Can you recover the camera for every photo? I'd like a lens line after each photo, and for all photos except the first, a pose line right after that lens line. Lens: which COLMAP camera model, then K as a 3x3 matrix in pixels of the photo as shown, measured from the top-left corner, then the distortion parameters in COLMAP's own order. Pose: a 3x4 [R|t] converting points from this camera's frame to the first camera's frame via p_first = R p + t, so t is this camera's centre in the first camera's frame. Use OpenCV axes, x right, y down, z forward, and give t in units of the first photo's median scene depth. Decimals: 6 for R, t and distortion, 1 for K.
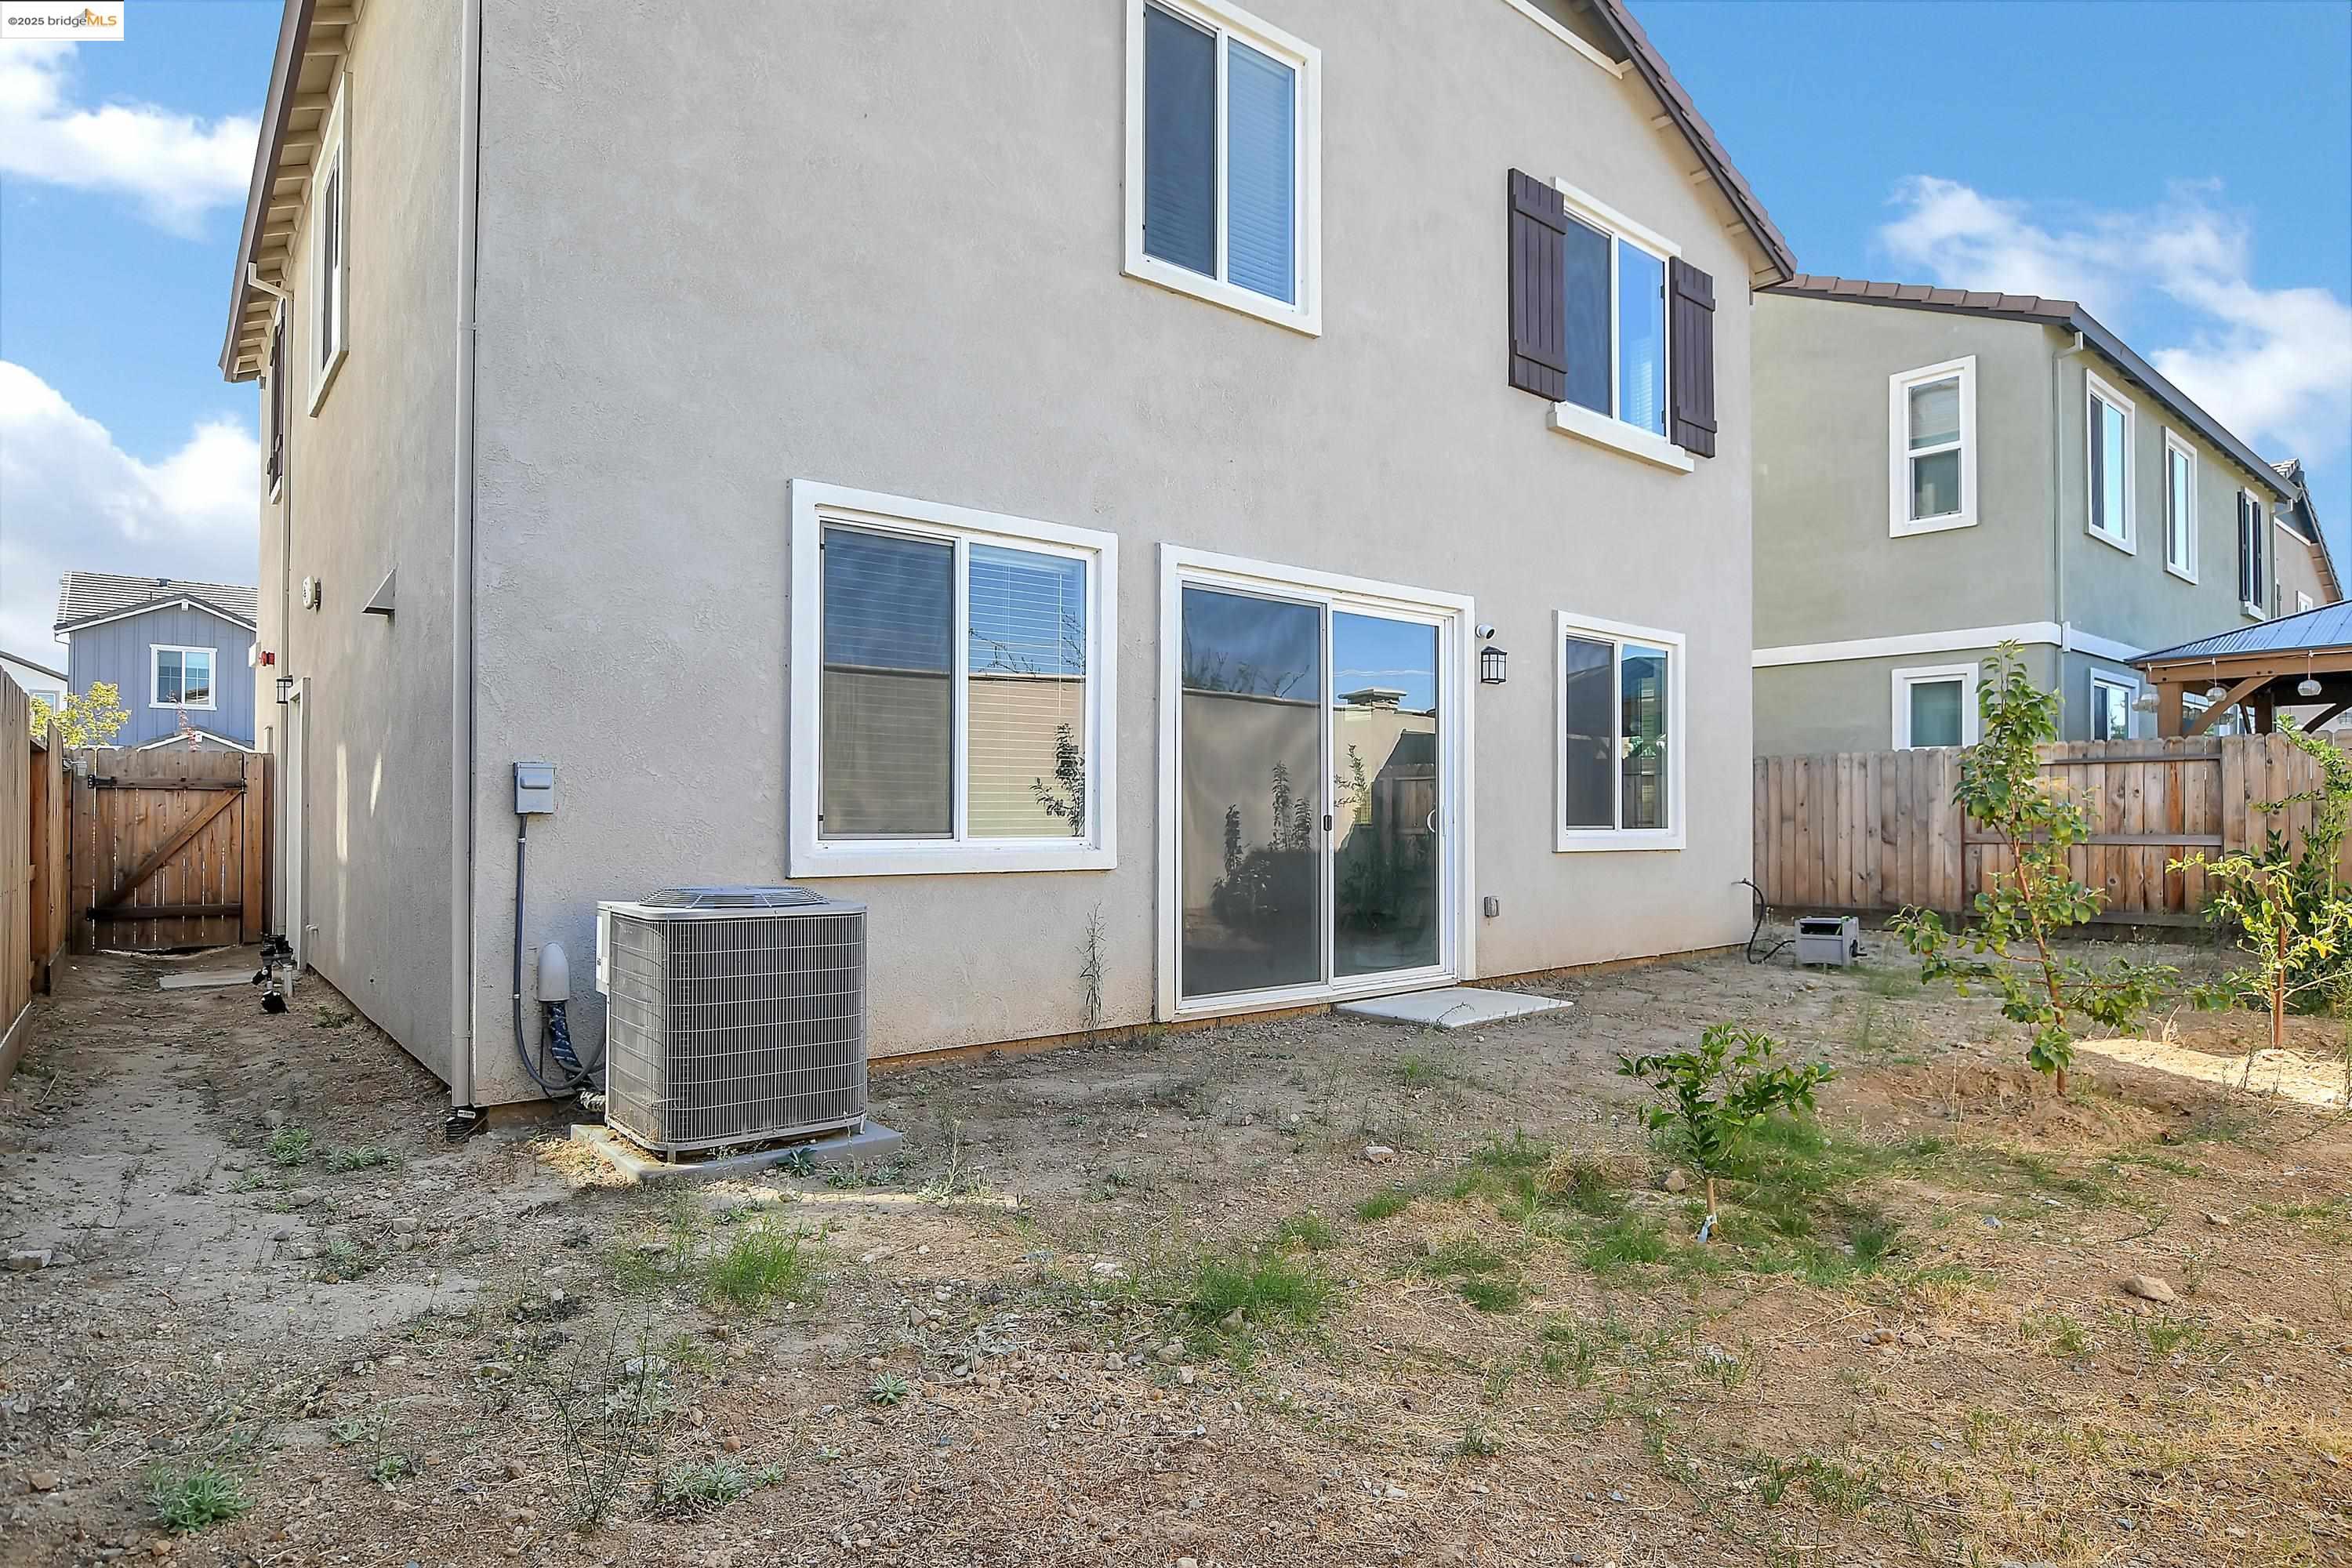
lens RADIAL K [[1278.8, 0, 1201.0], [0, 1278.8, 794.3], [0, 0, 1]] dist [0.000524, 0.000215]
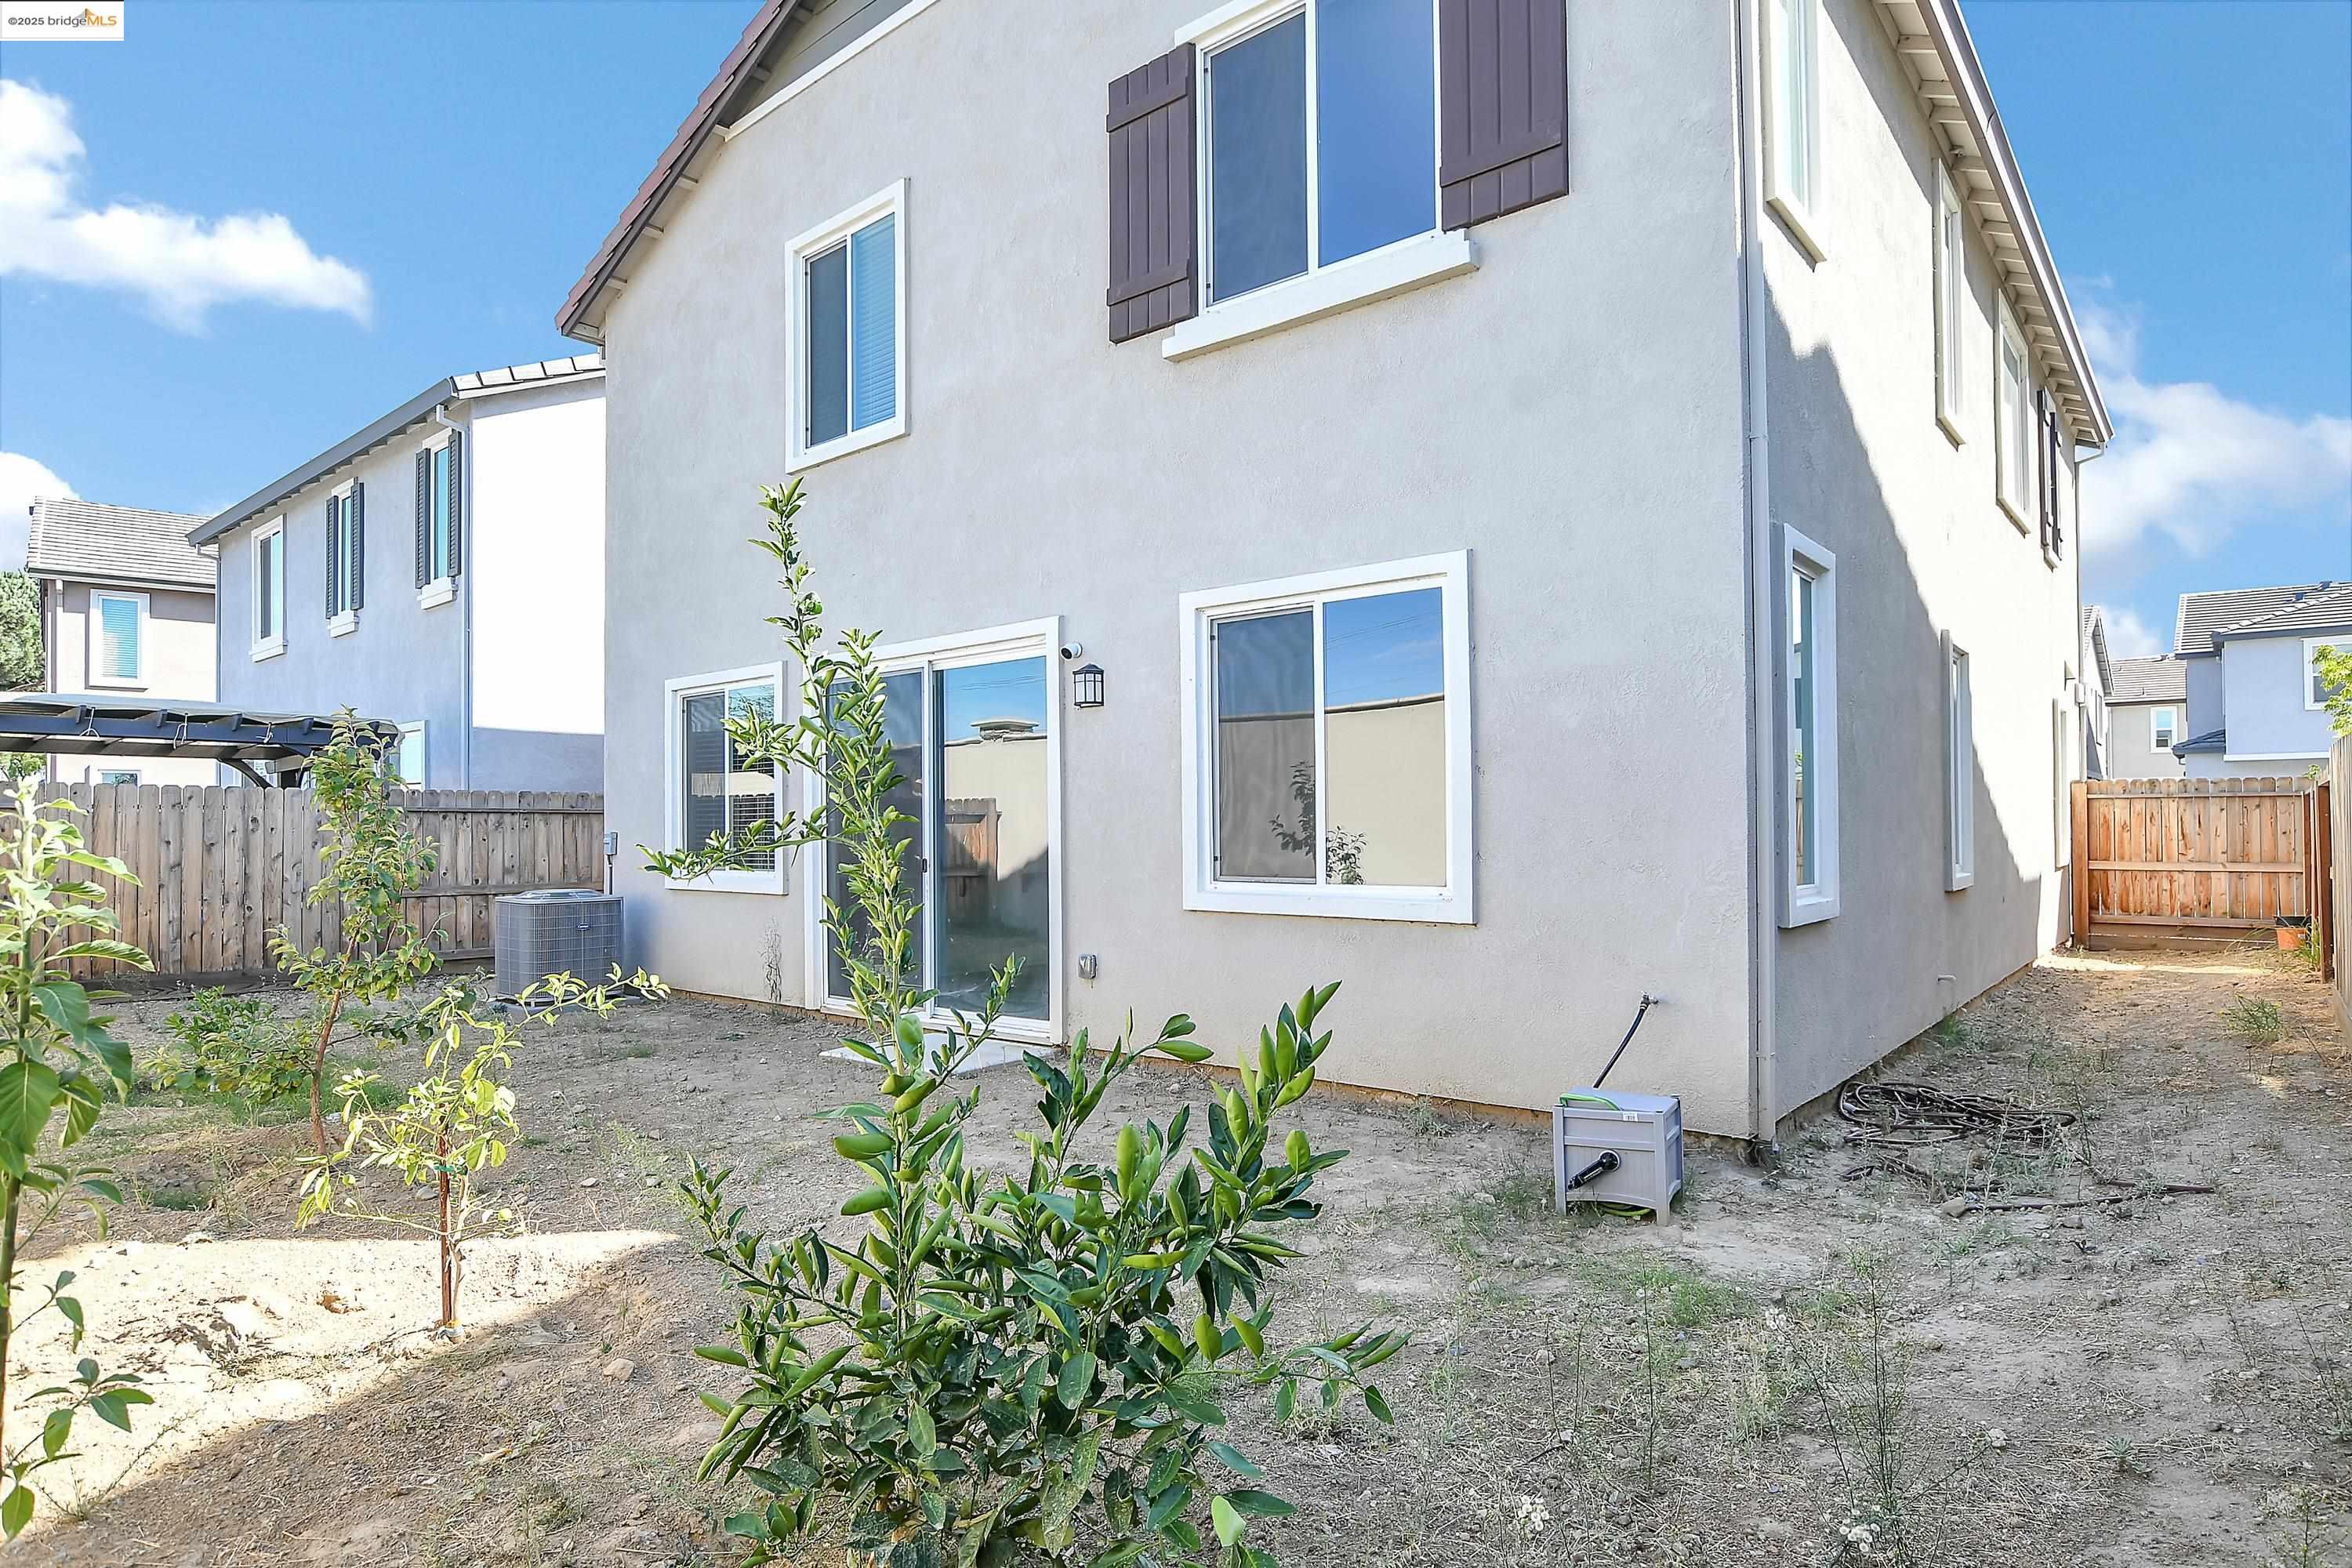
lens RADIAL K [[1280.1, 0, 1173.5], [0, 1280.1, 851.8], [0, 0, 1]] dist [0.000654, 0.000048]
pose [[0.172086, -0.004817, -0.985070, 1.085514], [0.006857, 0.999970, -0.003692, 0.014292], [0.985058, -0.006119, 0.172114, 0.906365]]
